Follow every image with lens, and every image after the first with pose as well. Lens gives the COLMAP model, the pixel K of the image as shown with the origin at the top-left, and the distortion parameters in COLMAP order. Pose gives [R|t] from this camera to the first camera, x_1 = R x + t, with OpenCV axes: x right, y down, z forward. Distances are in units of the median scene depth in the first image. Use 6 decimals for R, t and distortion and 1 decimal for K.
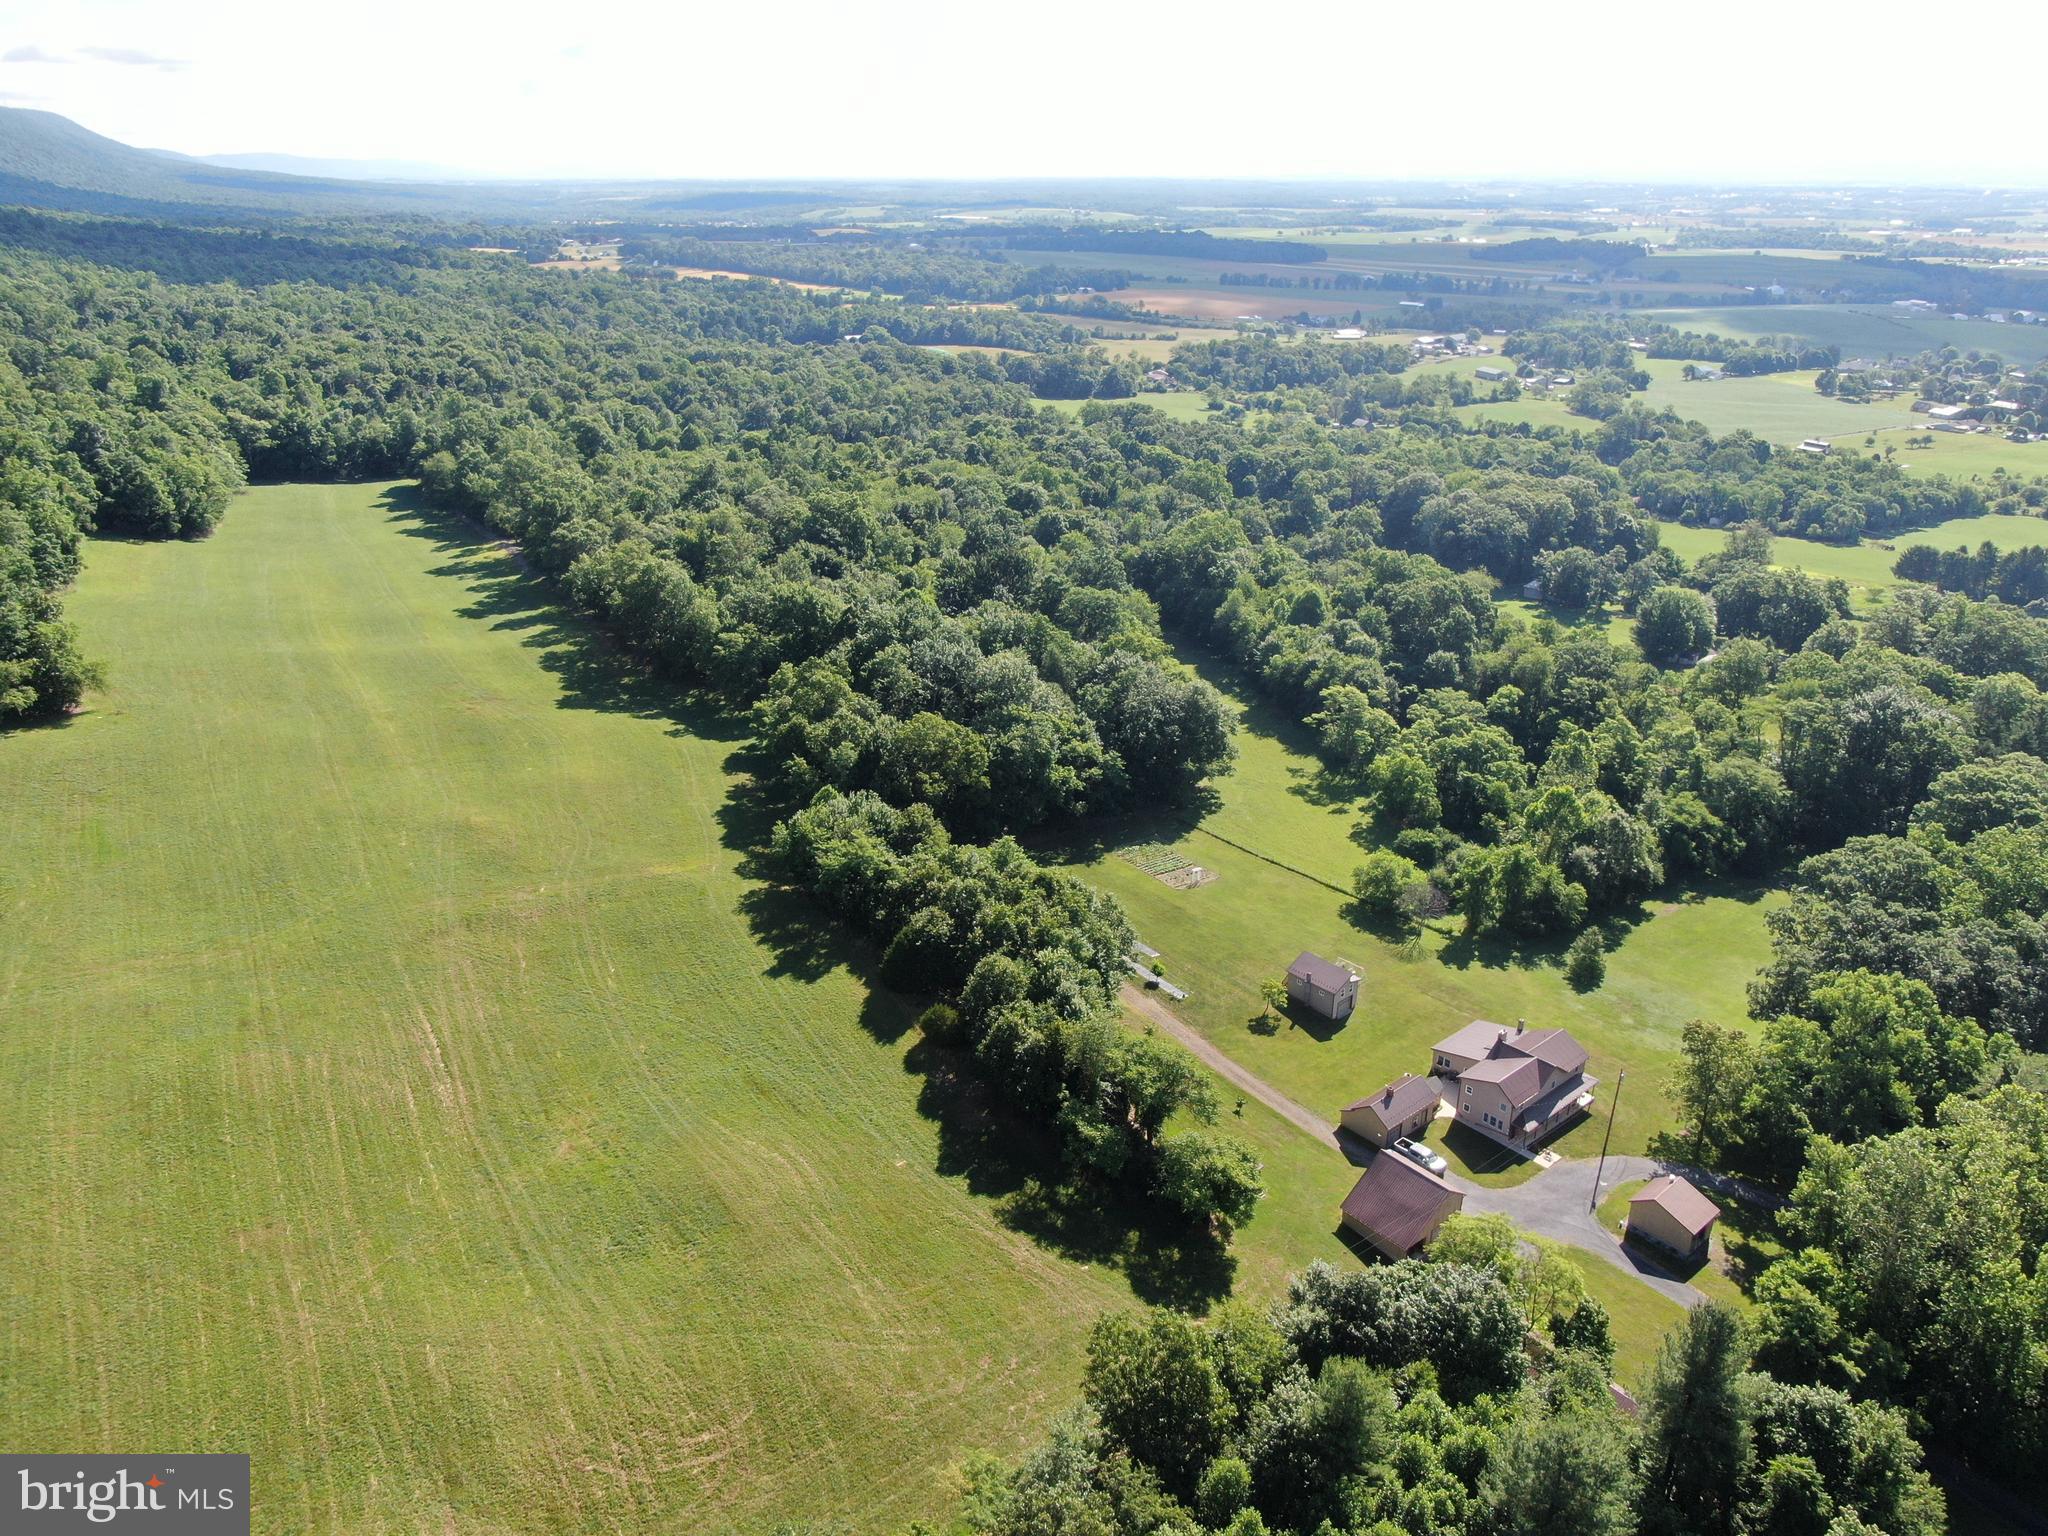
lens RADIAL K [[1471.2, 0, 1024.1], [0, 1471.2, 759.4], [0, 0, 1]] dist [-0.021595, 0.008709]
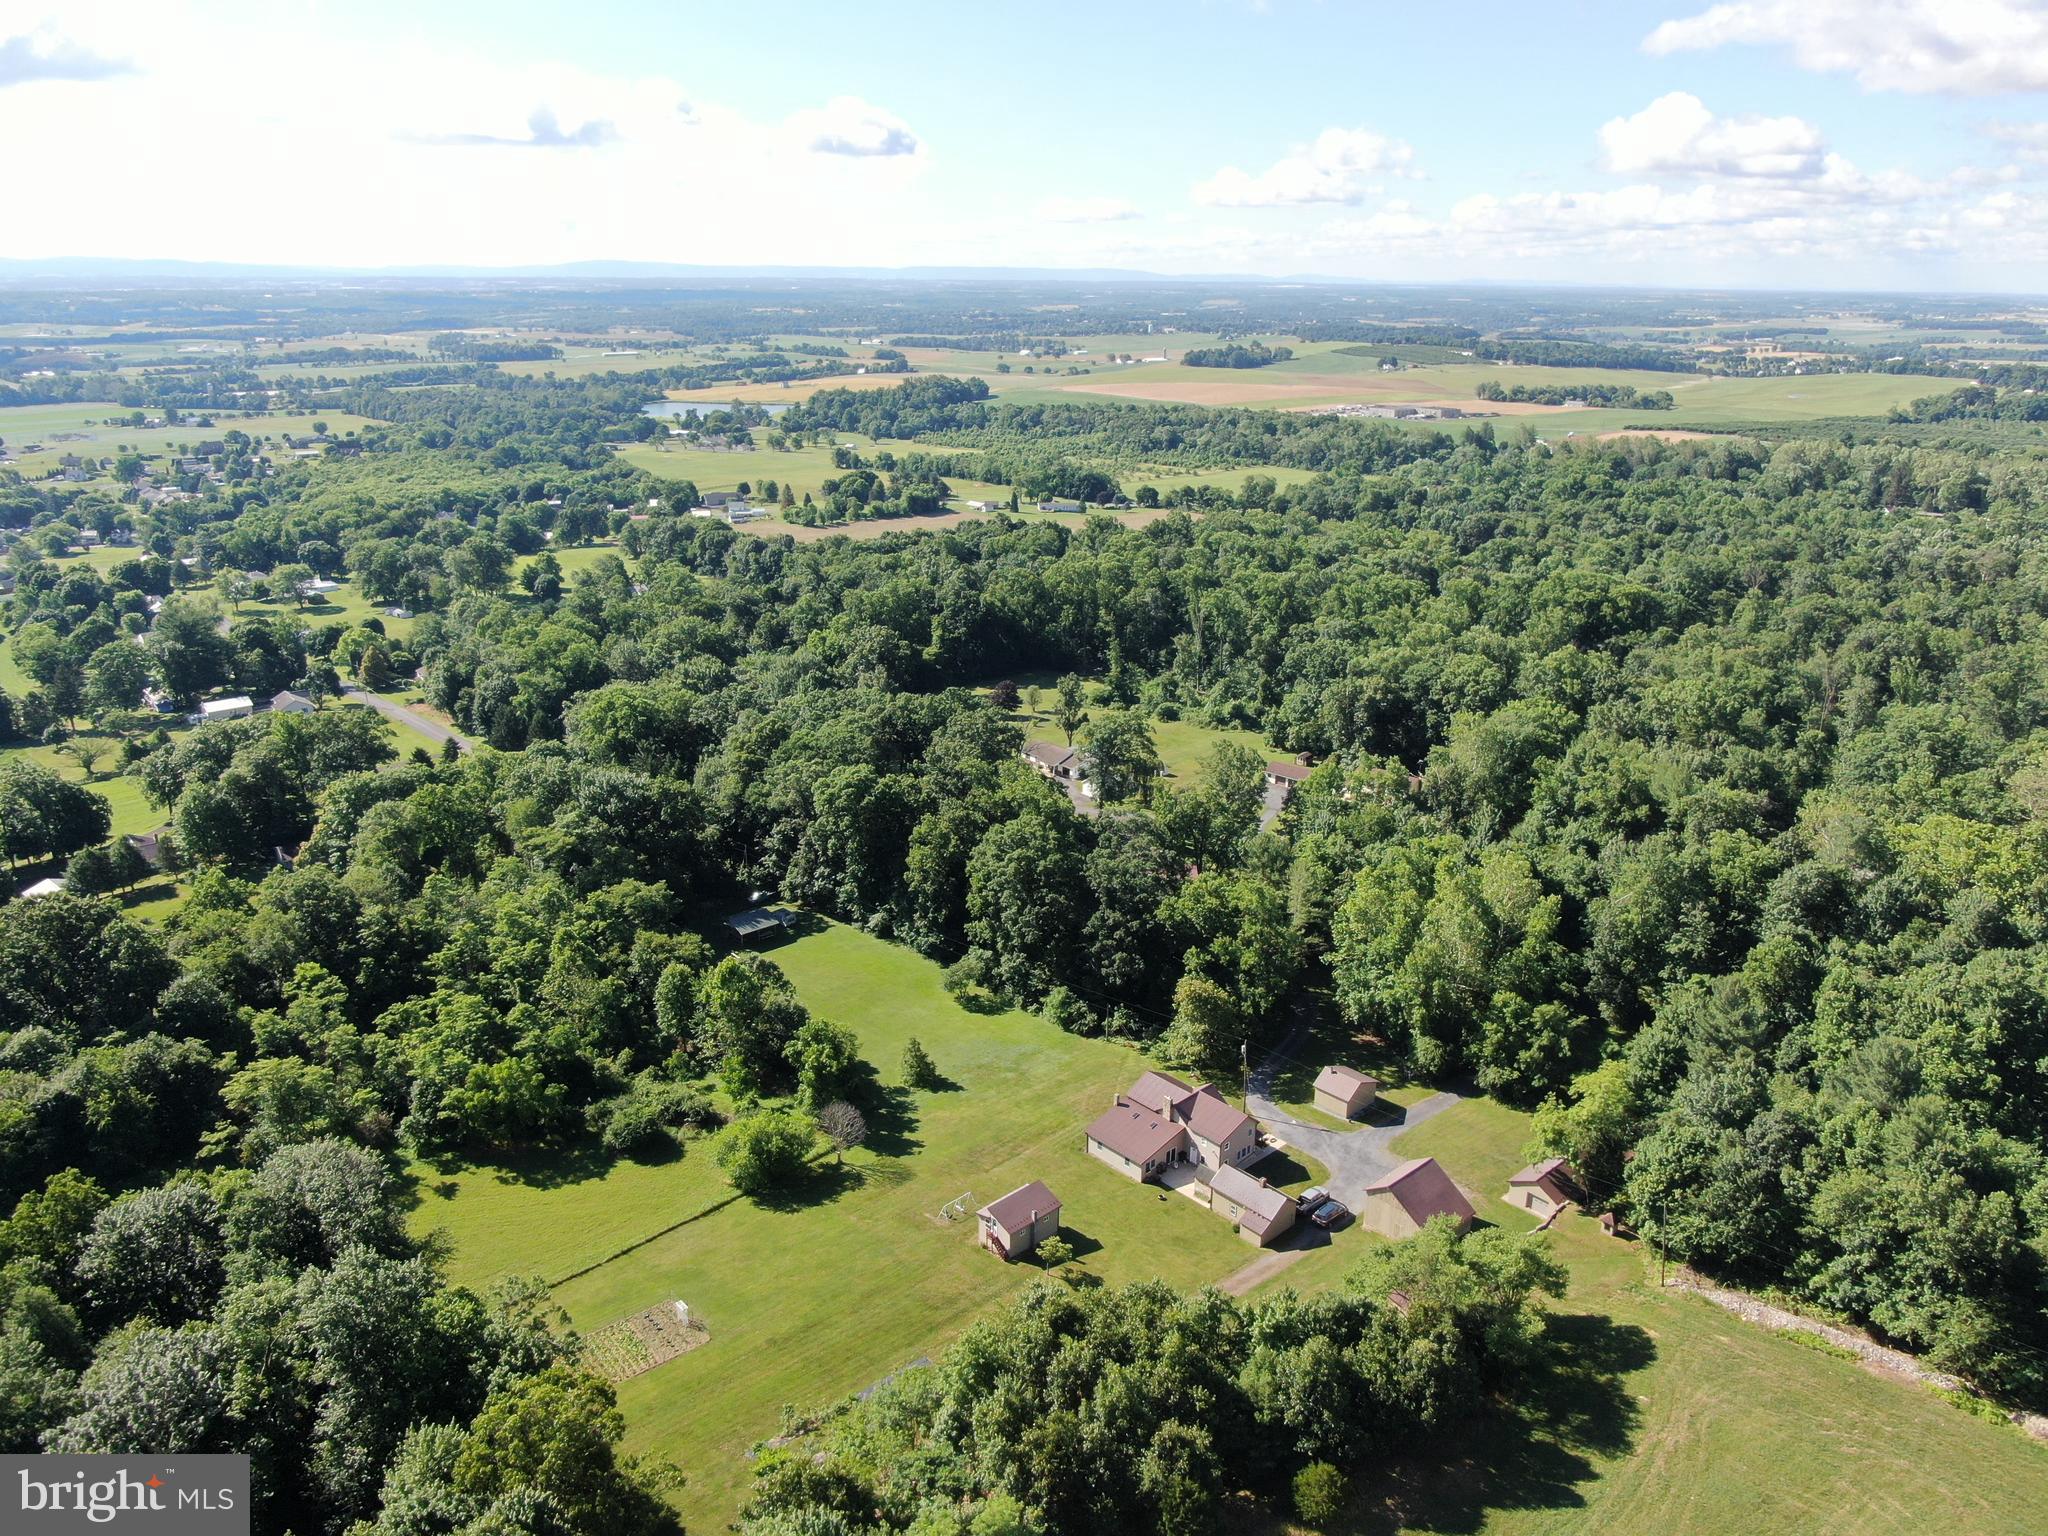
lens RADIAL K [[1471.2, 0, 1024.2], [0, 1471.2, 766.9], [0, 0, 1]] dist [-0.021595, 0.008709]
pose [[-0.040718, -0.317615, 0.947345, -0.440849], [0.367535, 0.876896, 0.309792, -0.287411], [-0.929118, 0.360797, 0.081030, 0.689064]]
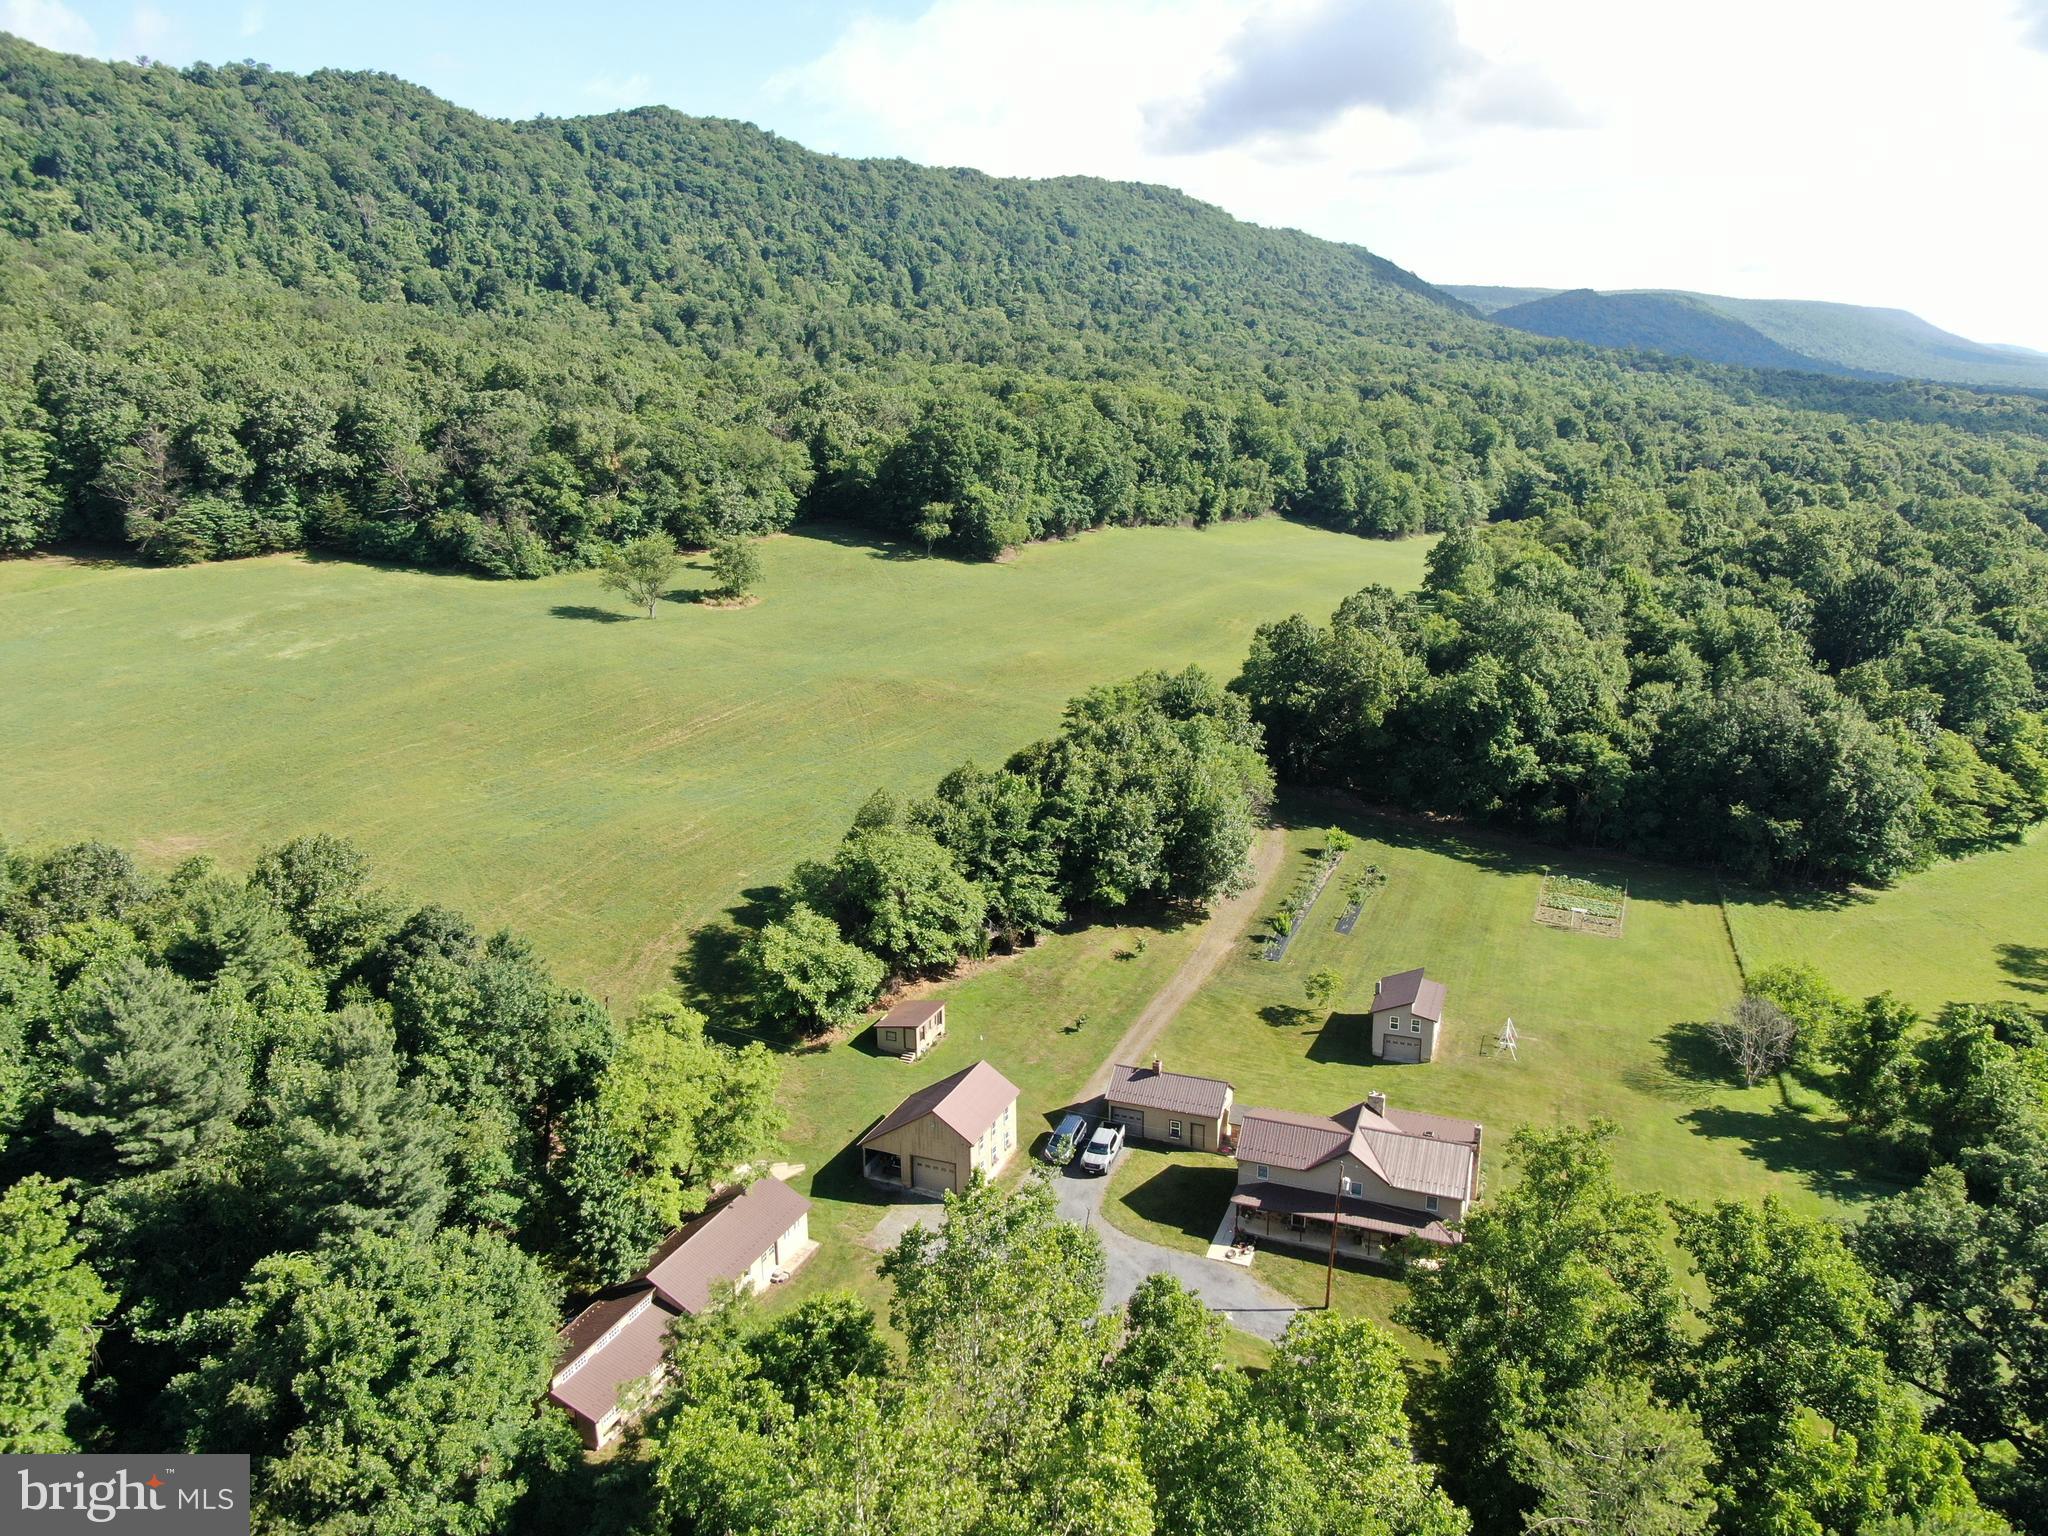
lens RADIAL K [[1471.2, 0, 1031.4], [0, 1471.2, 758.1], [0, 0, 1]] dist [-0.021595, 0.008709]
pose [[0.475957, 0.216177, -0.852486, 0.559175], [-0.319154, 0.945697, 0.061625, 0.045301], [0.819516, 0.242743, 0.519105, 0.395029]]
